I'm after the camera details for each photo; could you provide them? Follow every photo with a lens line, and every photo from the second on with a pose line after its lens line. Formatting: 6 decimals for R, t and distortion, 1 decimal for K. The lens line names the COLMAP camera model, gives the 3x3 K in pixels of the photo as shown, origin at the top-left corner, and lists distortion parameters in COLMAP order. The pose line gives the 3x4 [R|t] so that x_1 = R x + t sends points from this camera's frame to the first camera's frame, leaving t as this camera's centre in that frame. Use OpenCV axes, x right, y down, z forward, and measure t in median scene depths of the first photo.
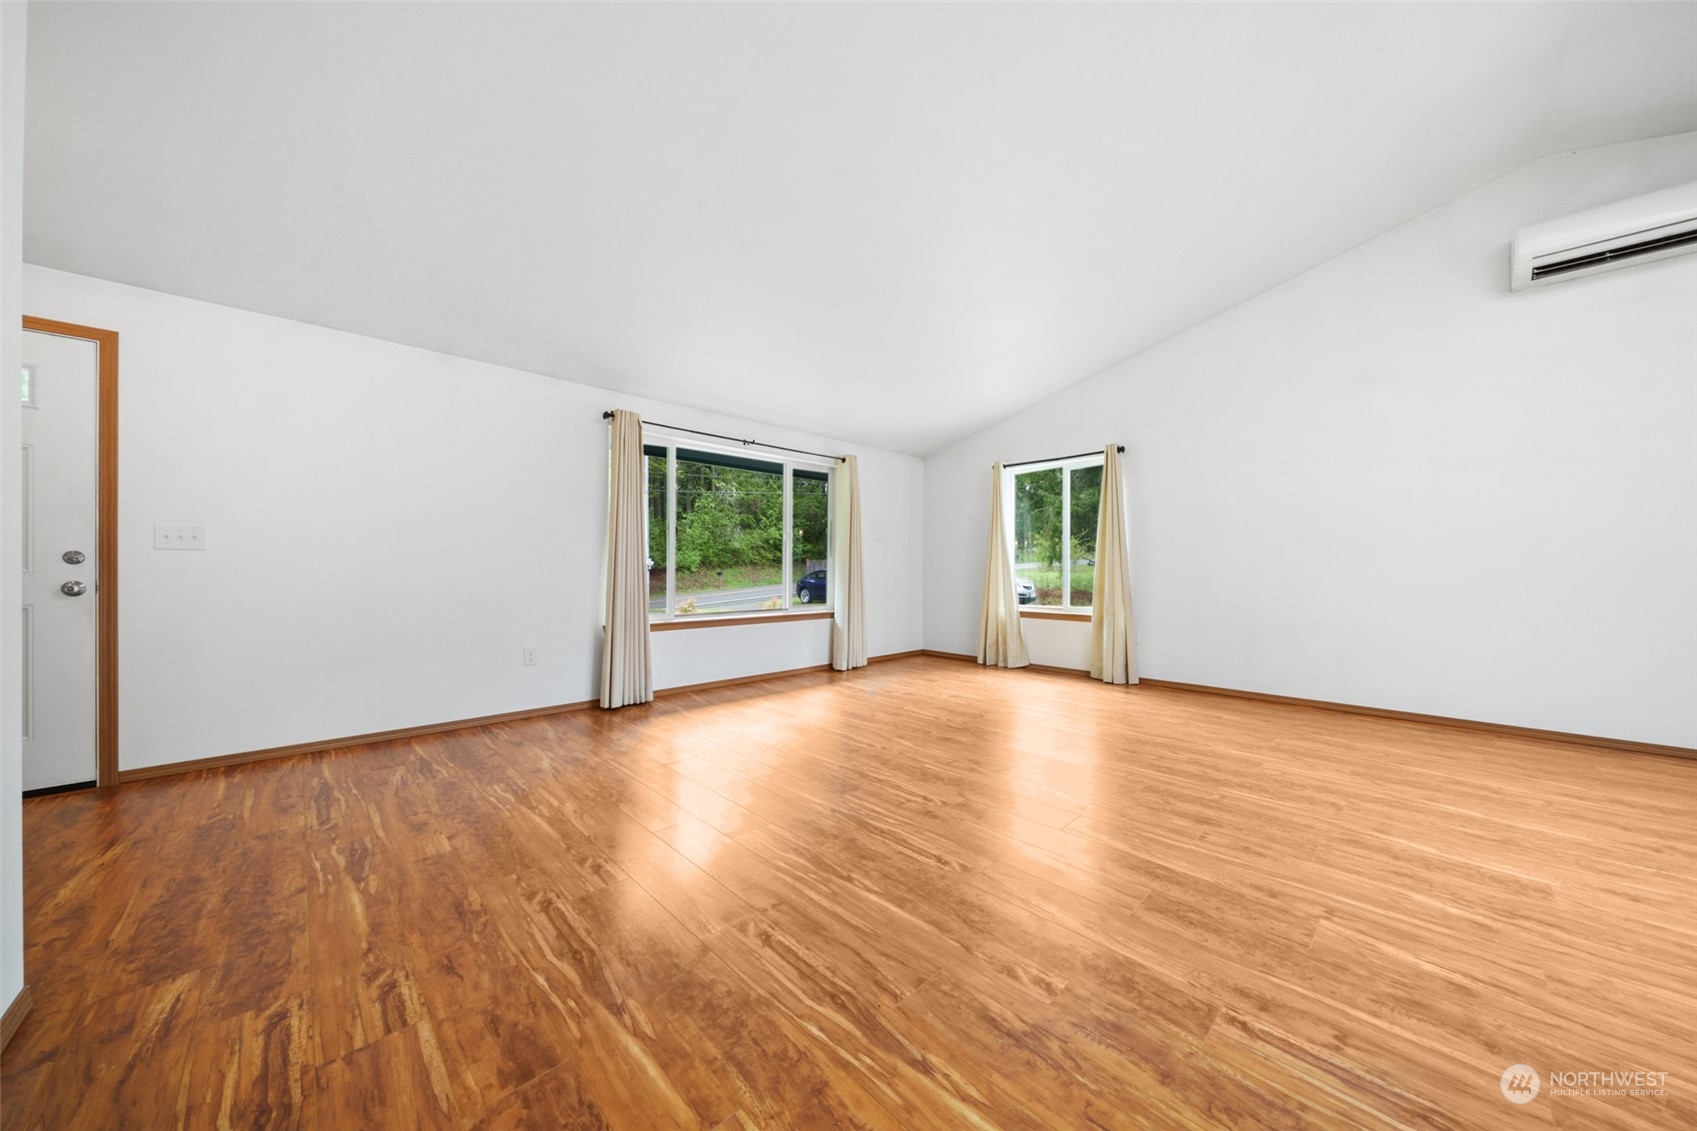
lens RADIAL K [[579.9, 0, 848.5], [0, 579.9, 565.5], [0, 0, 1]] dist [-0.005225, -0.000064]
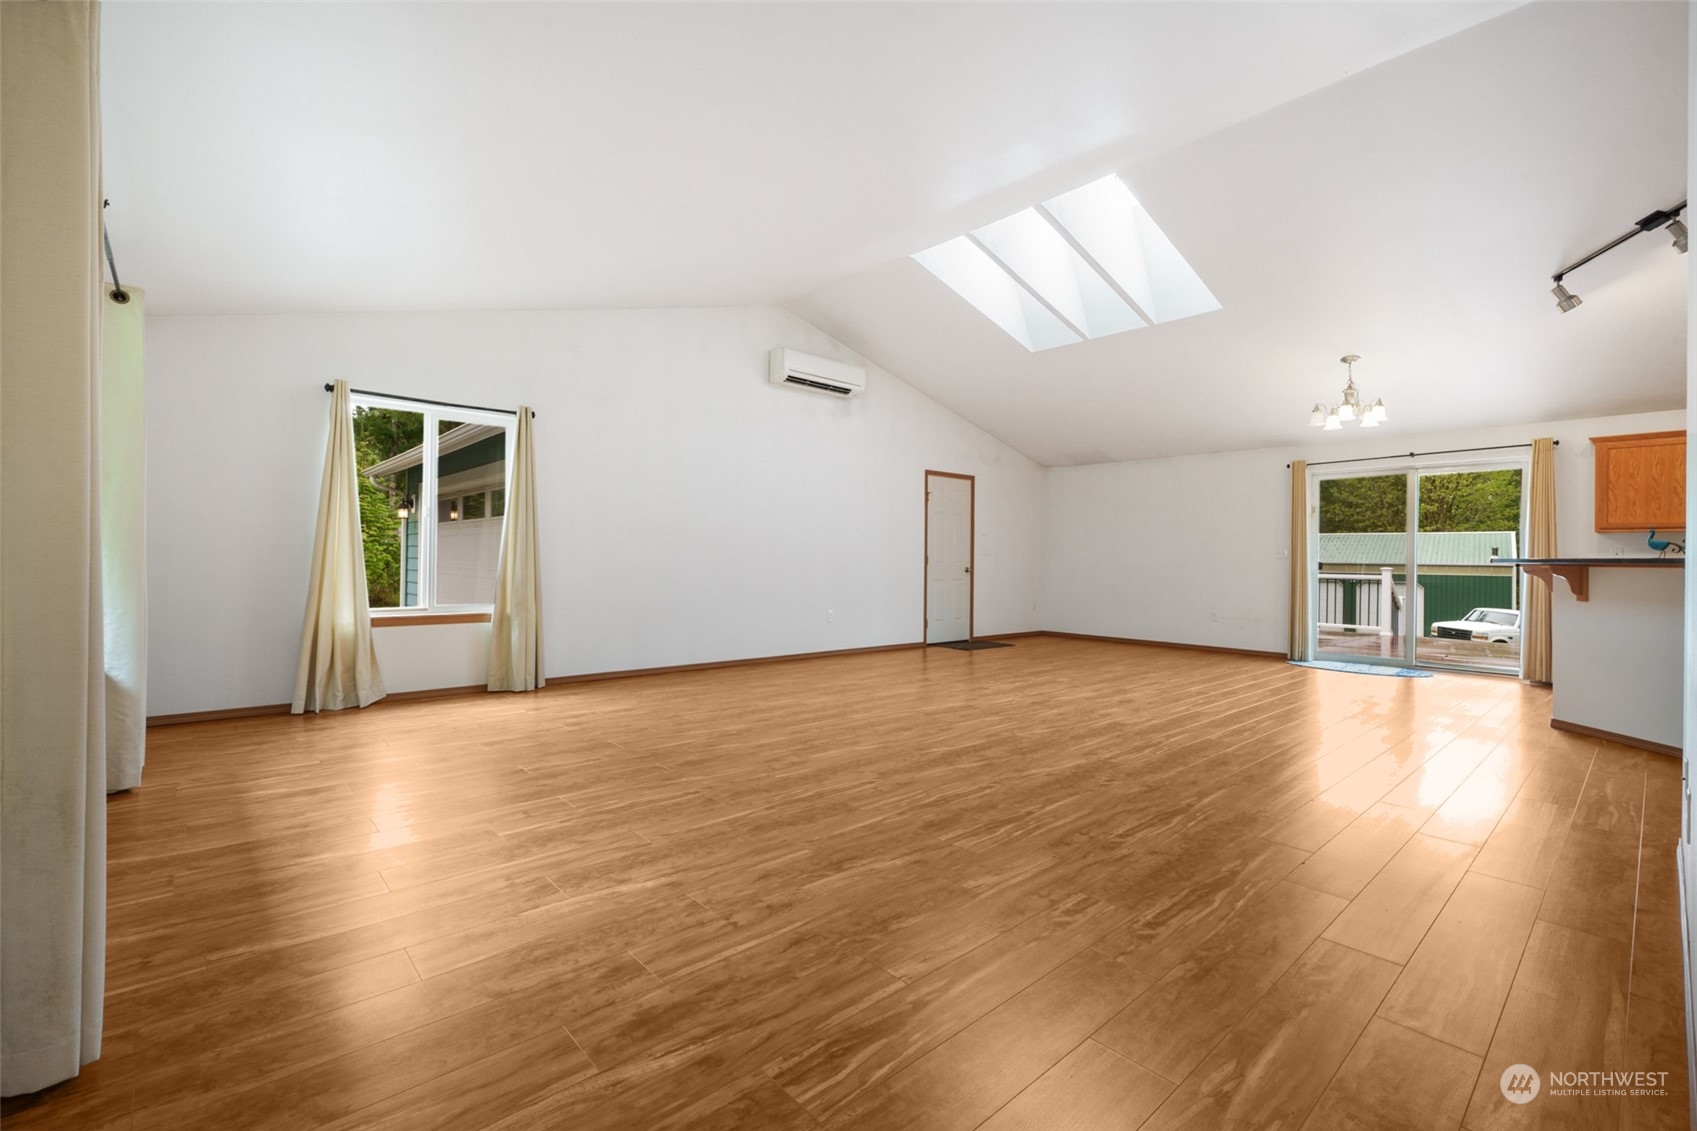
lens RADIAL K [[736.2, 0, 848.1], [0, 736.2, 549.8], [0, 0, 1]] dist [-0.000117, 0.000183]
pose [[0.025612, 0.011211, 0.999609, -1.097603], [-0.020316, 0.999736, -0.010692, 0.000315], [-0.999466, -0.020034, 0.025833, 0.932992]]
